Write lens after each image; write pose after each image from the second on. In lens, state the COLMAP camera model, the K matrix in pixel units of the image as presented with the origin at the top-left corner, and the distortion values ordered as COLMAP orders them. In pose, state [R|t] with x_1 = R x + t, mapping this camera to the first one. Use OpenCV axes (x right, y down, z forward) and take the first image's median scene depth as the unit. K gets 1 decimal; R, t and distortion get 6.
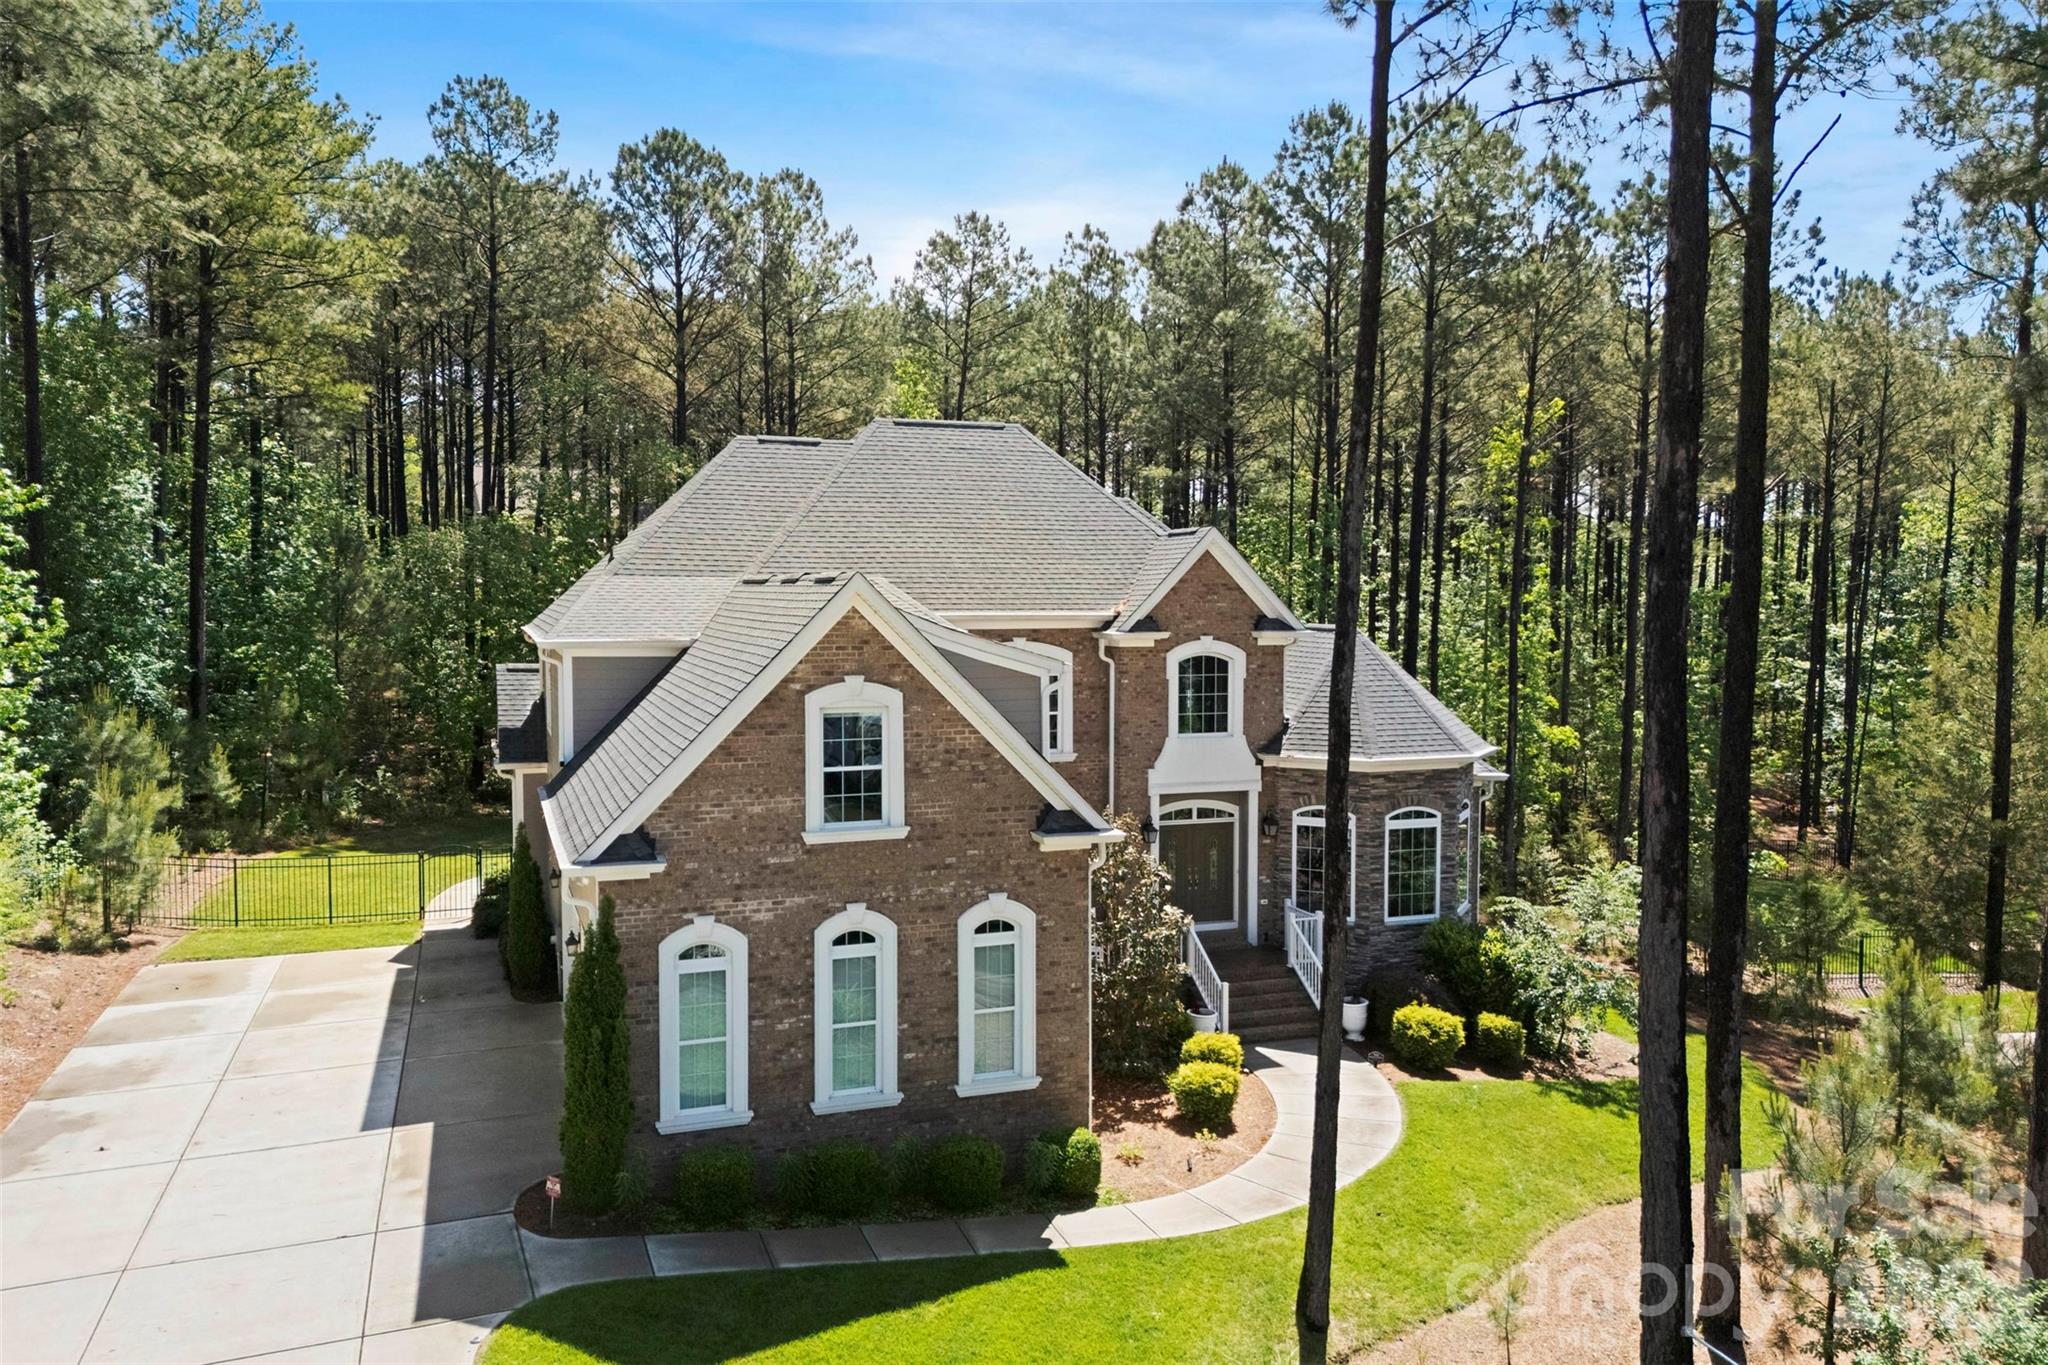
lens RADIAL K [[1533.3, 0, 1024.0], [0, 1533.3, 682.5], [0, 0, 1]] dist [0.040192, -0.000908]
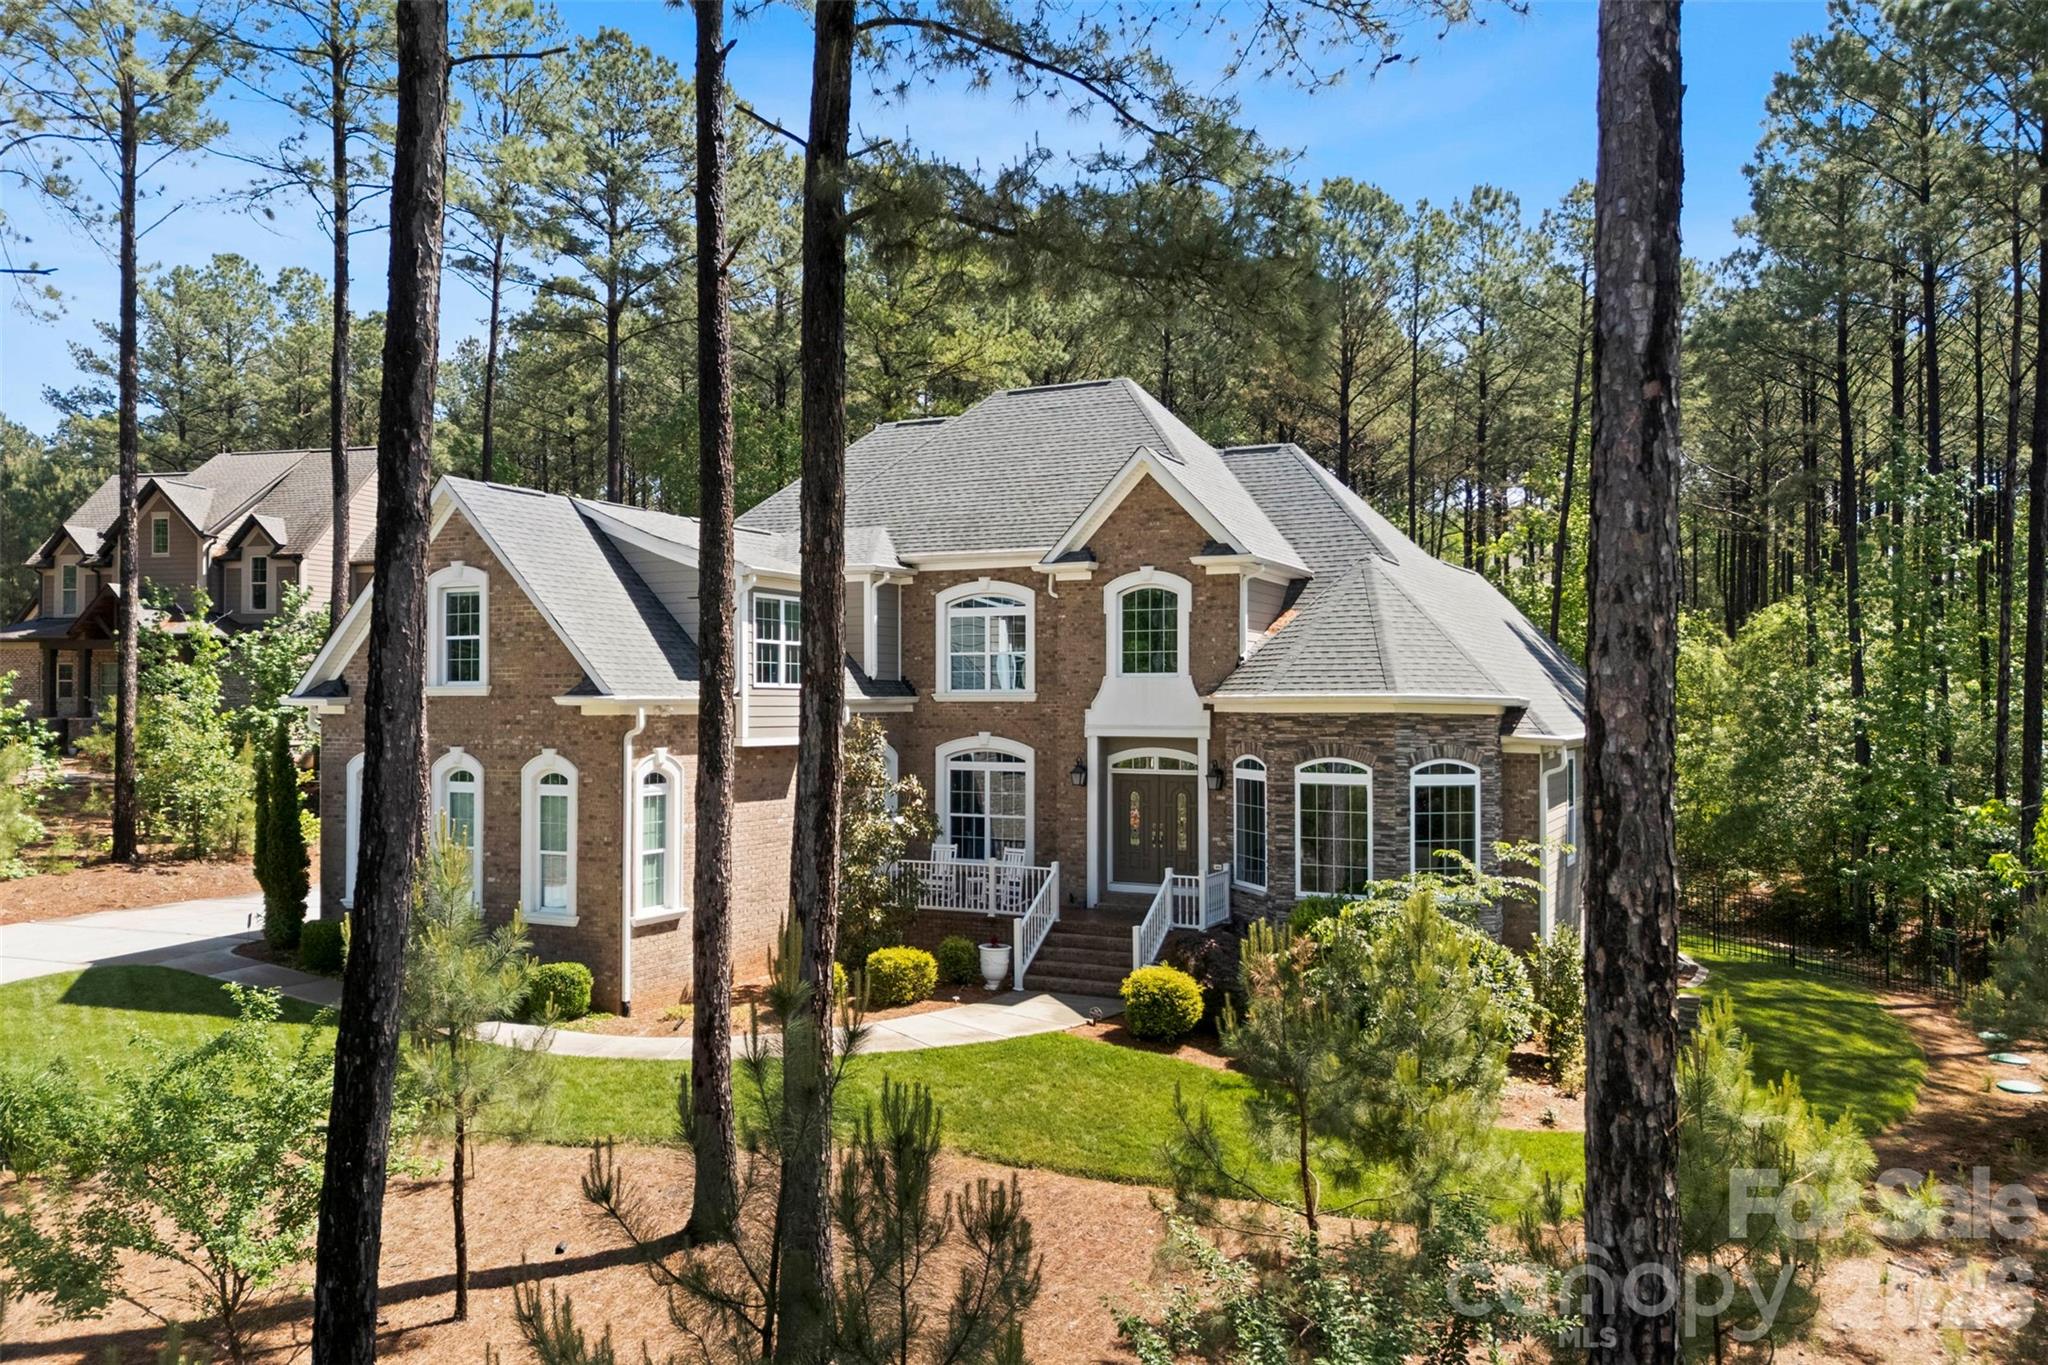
lens RADIAL K [[1473.7, 0, 1028.5], [0, 1473.7, 726.9], [0, 0, 1]] dist [-0.005214, -0.004378]
pose [[0.697443, 0.012718, -0.716527, 1.013851], [-0.045291, 0.998626, -0.026359, 0.133223], [0.715208, 0.050836, 0.697061, 0.486453]]
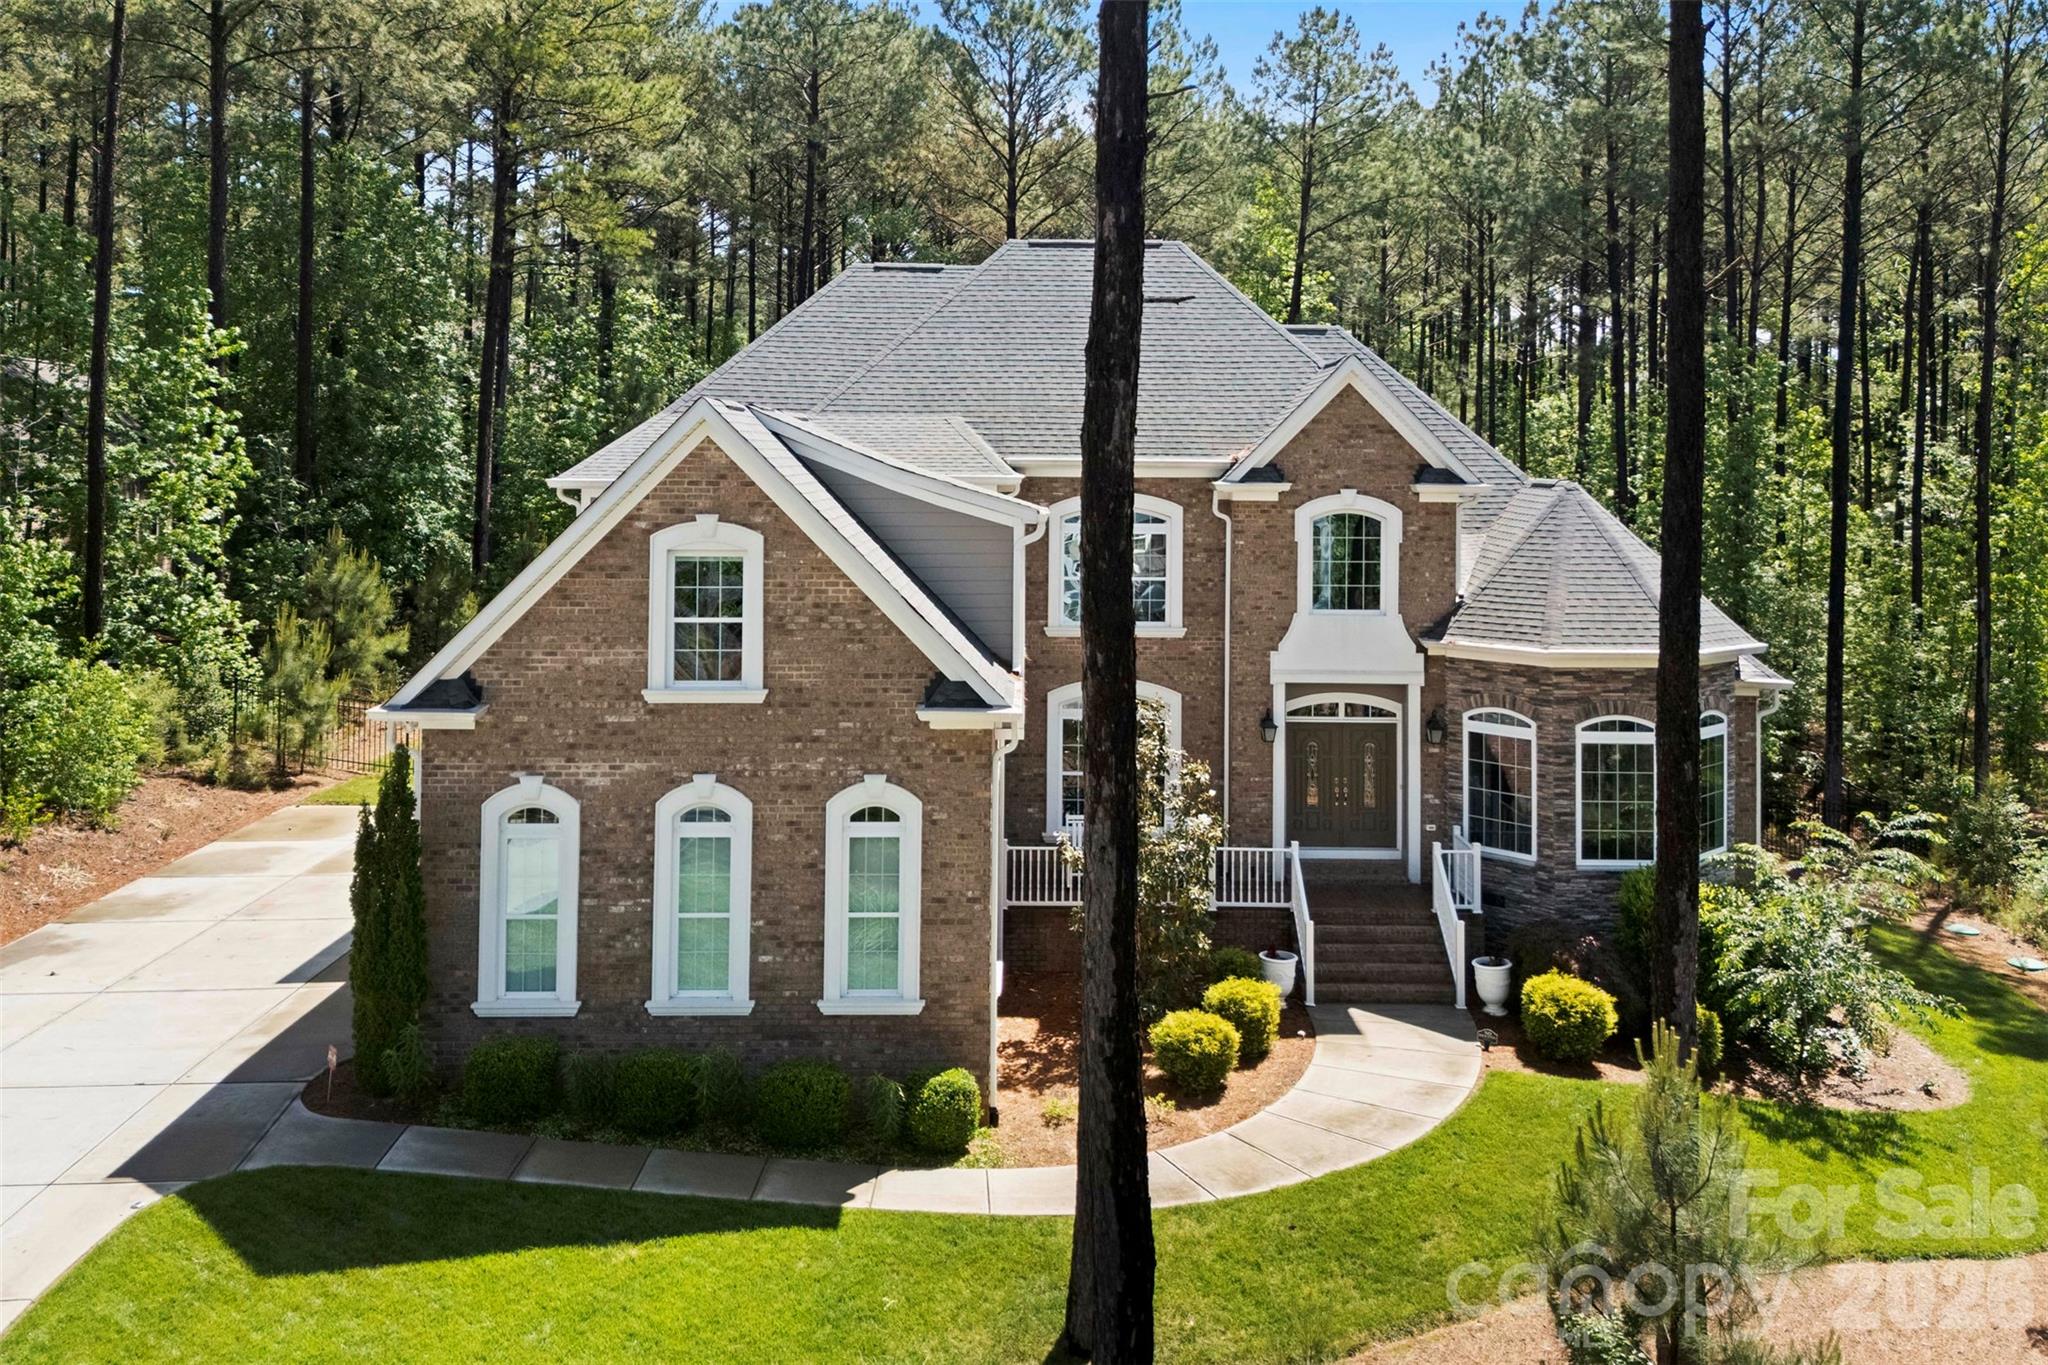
lens RADIAL K [[1759.2, 0, 1039.1], [0, 1759.2, 443.9], [0, 0, 1]] dist [0.034149, 0.002527]
pose [[0.946415, 0.005780, -0.322902, 0.381252], [-0.027760, 0.997595, -0.063506, 0.013635], [0.321759, 0.069067, 0.944299, 0.093746]]
